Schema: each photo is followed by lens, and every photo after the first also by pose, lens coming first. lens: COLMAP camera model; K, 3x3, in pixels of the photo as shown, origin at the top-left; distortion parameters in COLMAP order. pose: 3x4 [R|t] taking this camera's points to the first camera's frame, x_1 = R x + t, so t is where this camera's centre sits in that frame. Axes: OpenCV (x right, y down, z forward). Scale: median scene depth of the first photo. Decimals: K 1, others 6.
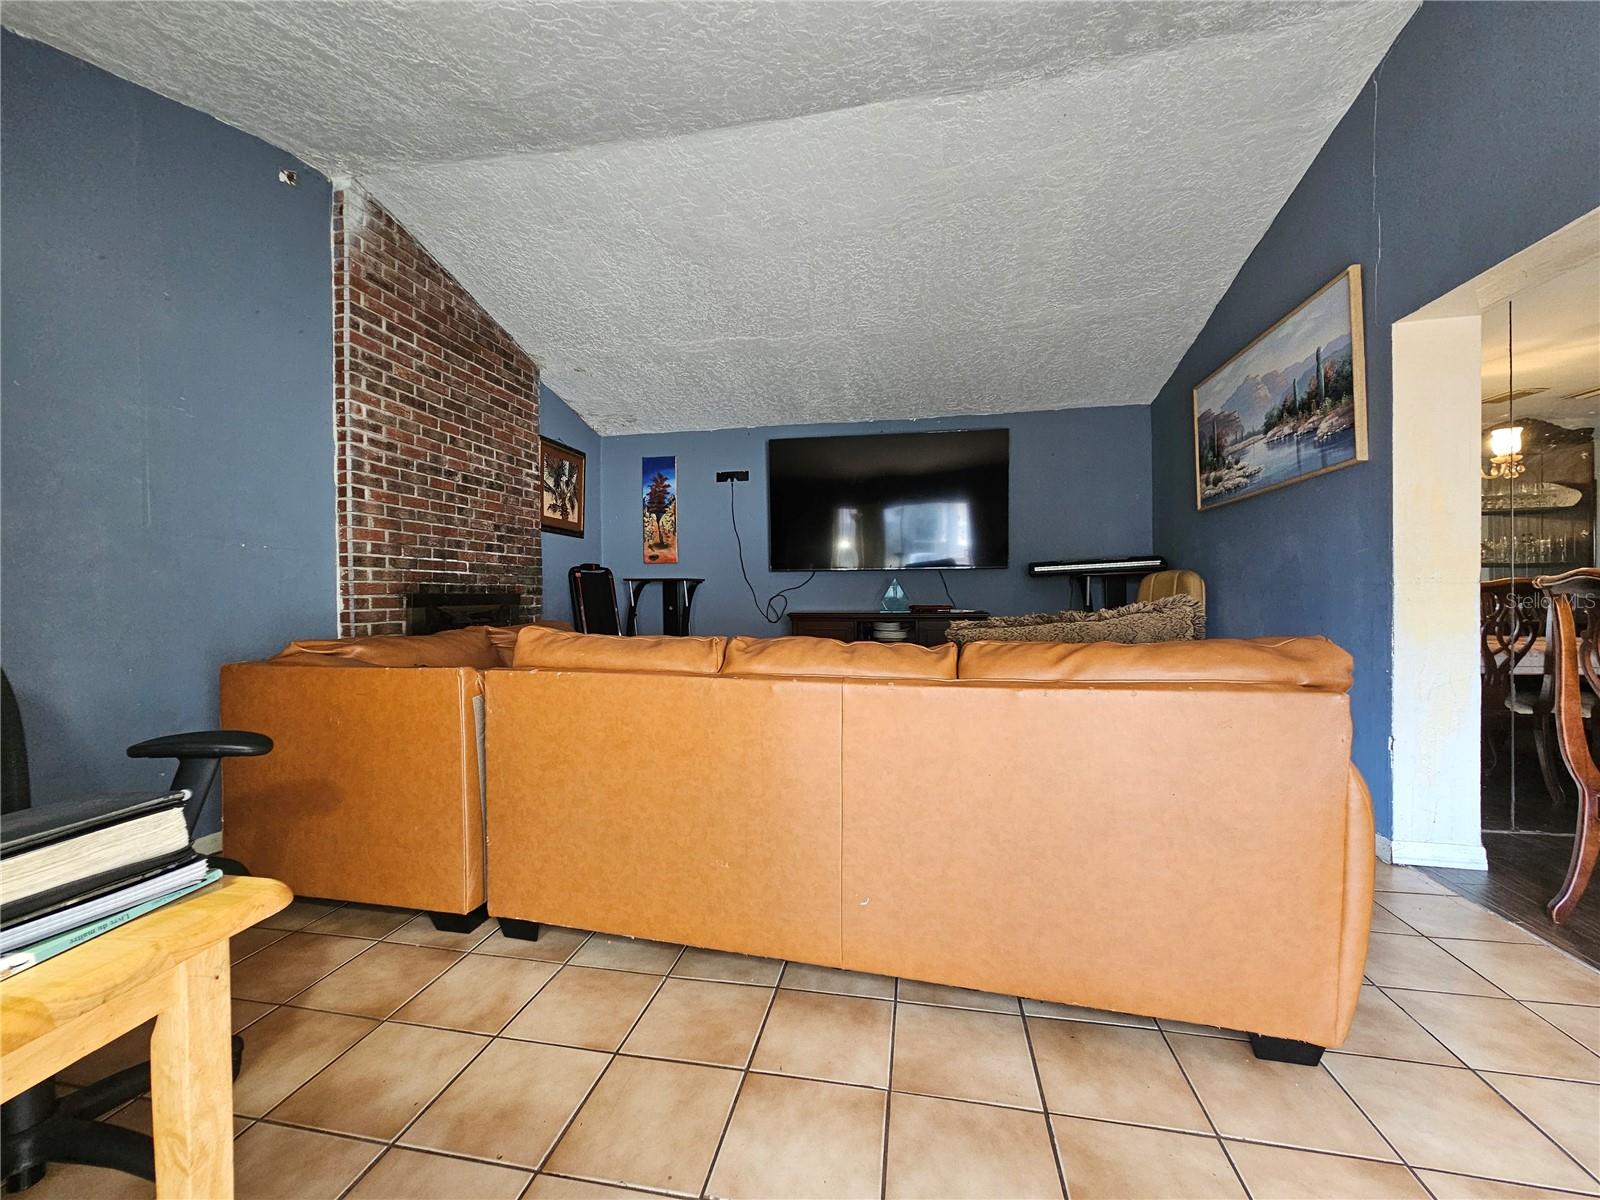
lens RADIAL K [[648.8, 0, 793.2], [0, 648.8, 597.2], [0, 0, 1]] dist [-0.000657, -0.000287]
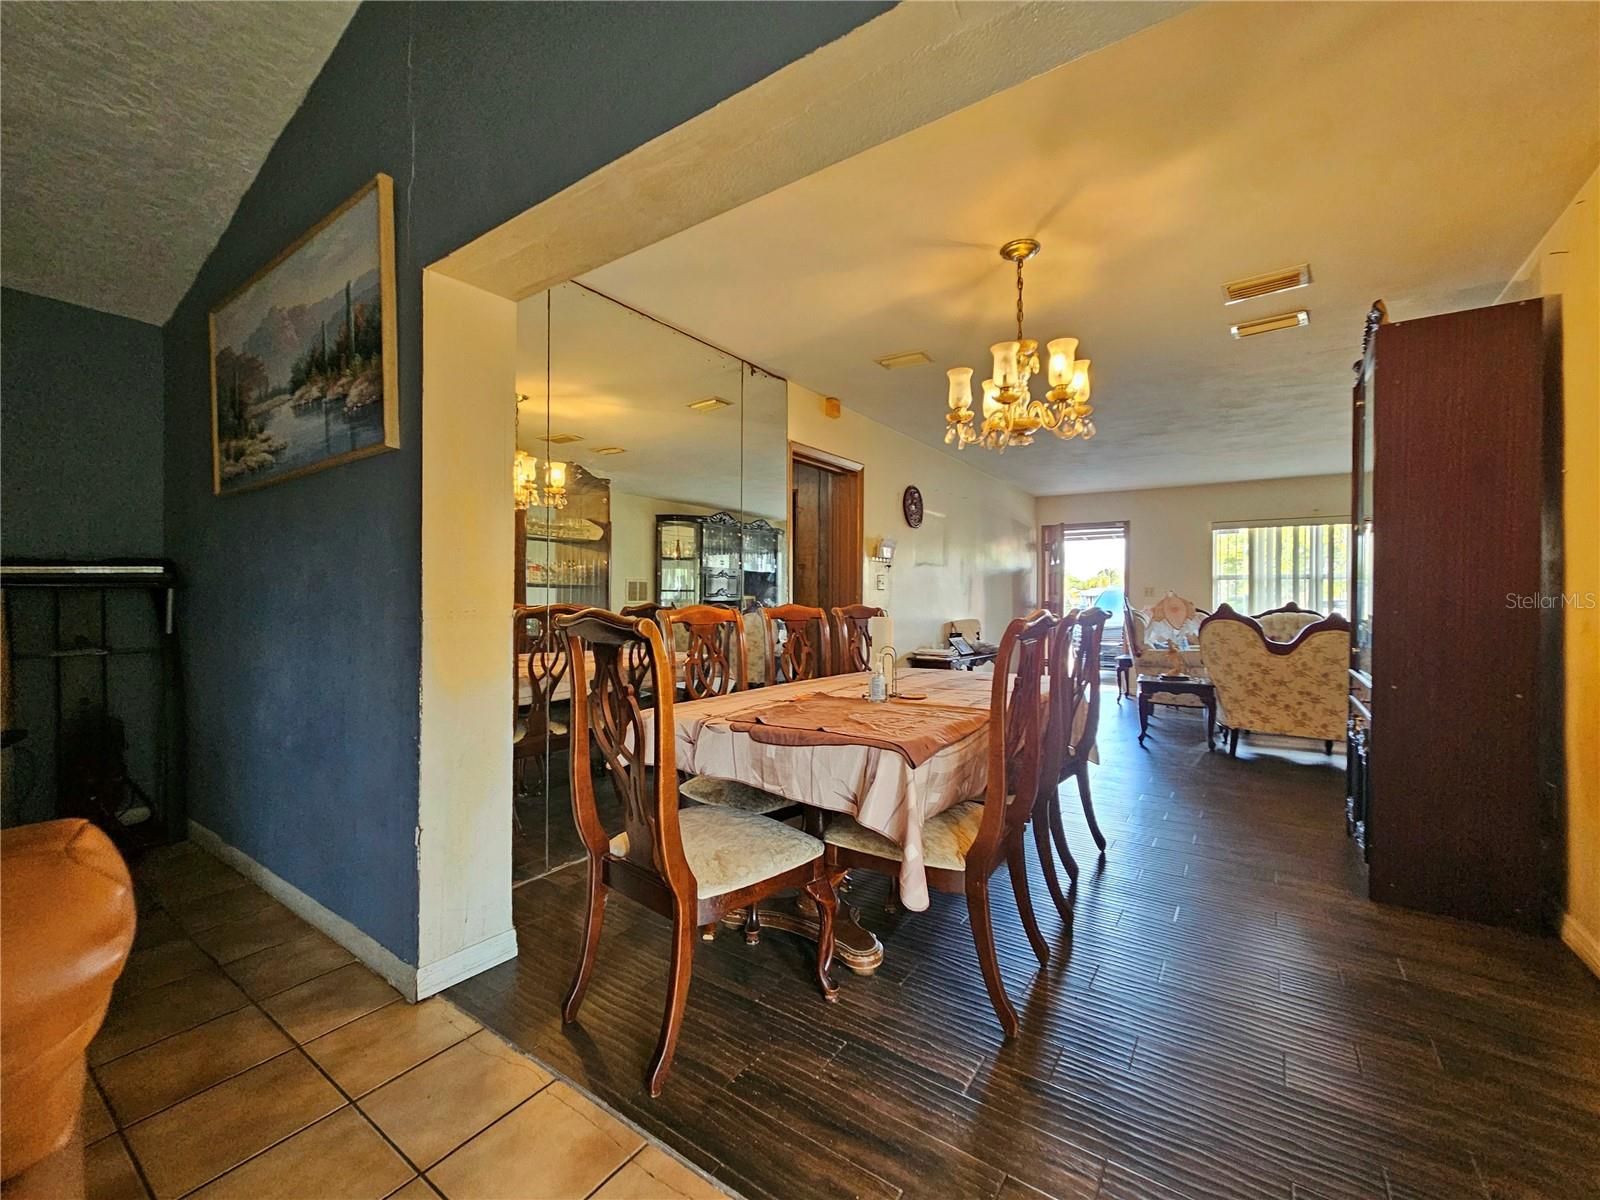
lens RADIAL K [[648.8, 0, 793.2], [0, 648.8, 597.2], [0, 0, 1]] dist [-0.000657, -0.000287]
pose [[0.396756, 0.009115, 0.917879, 0.328802], [-0.001760, 0.999956, -0.009170, -0.031598], [-0.917922, 0.002022, 0.396755, 0.252296]]
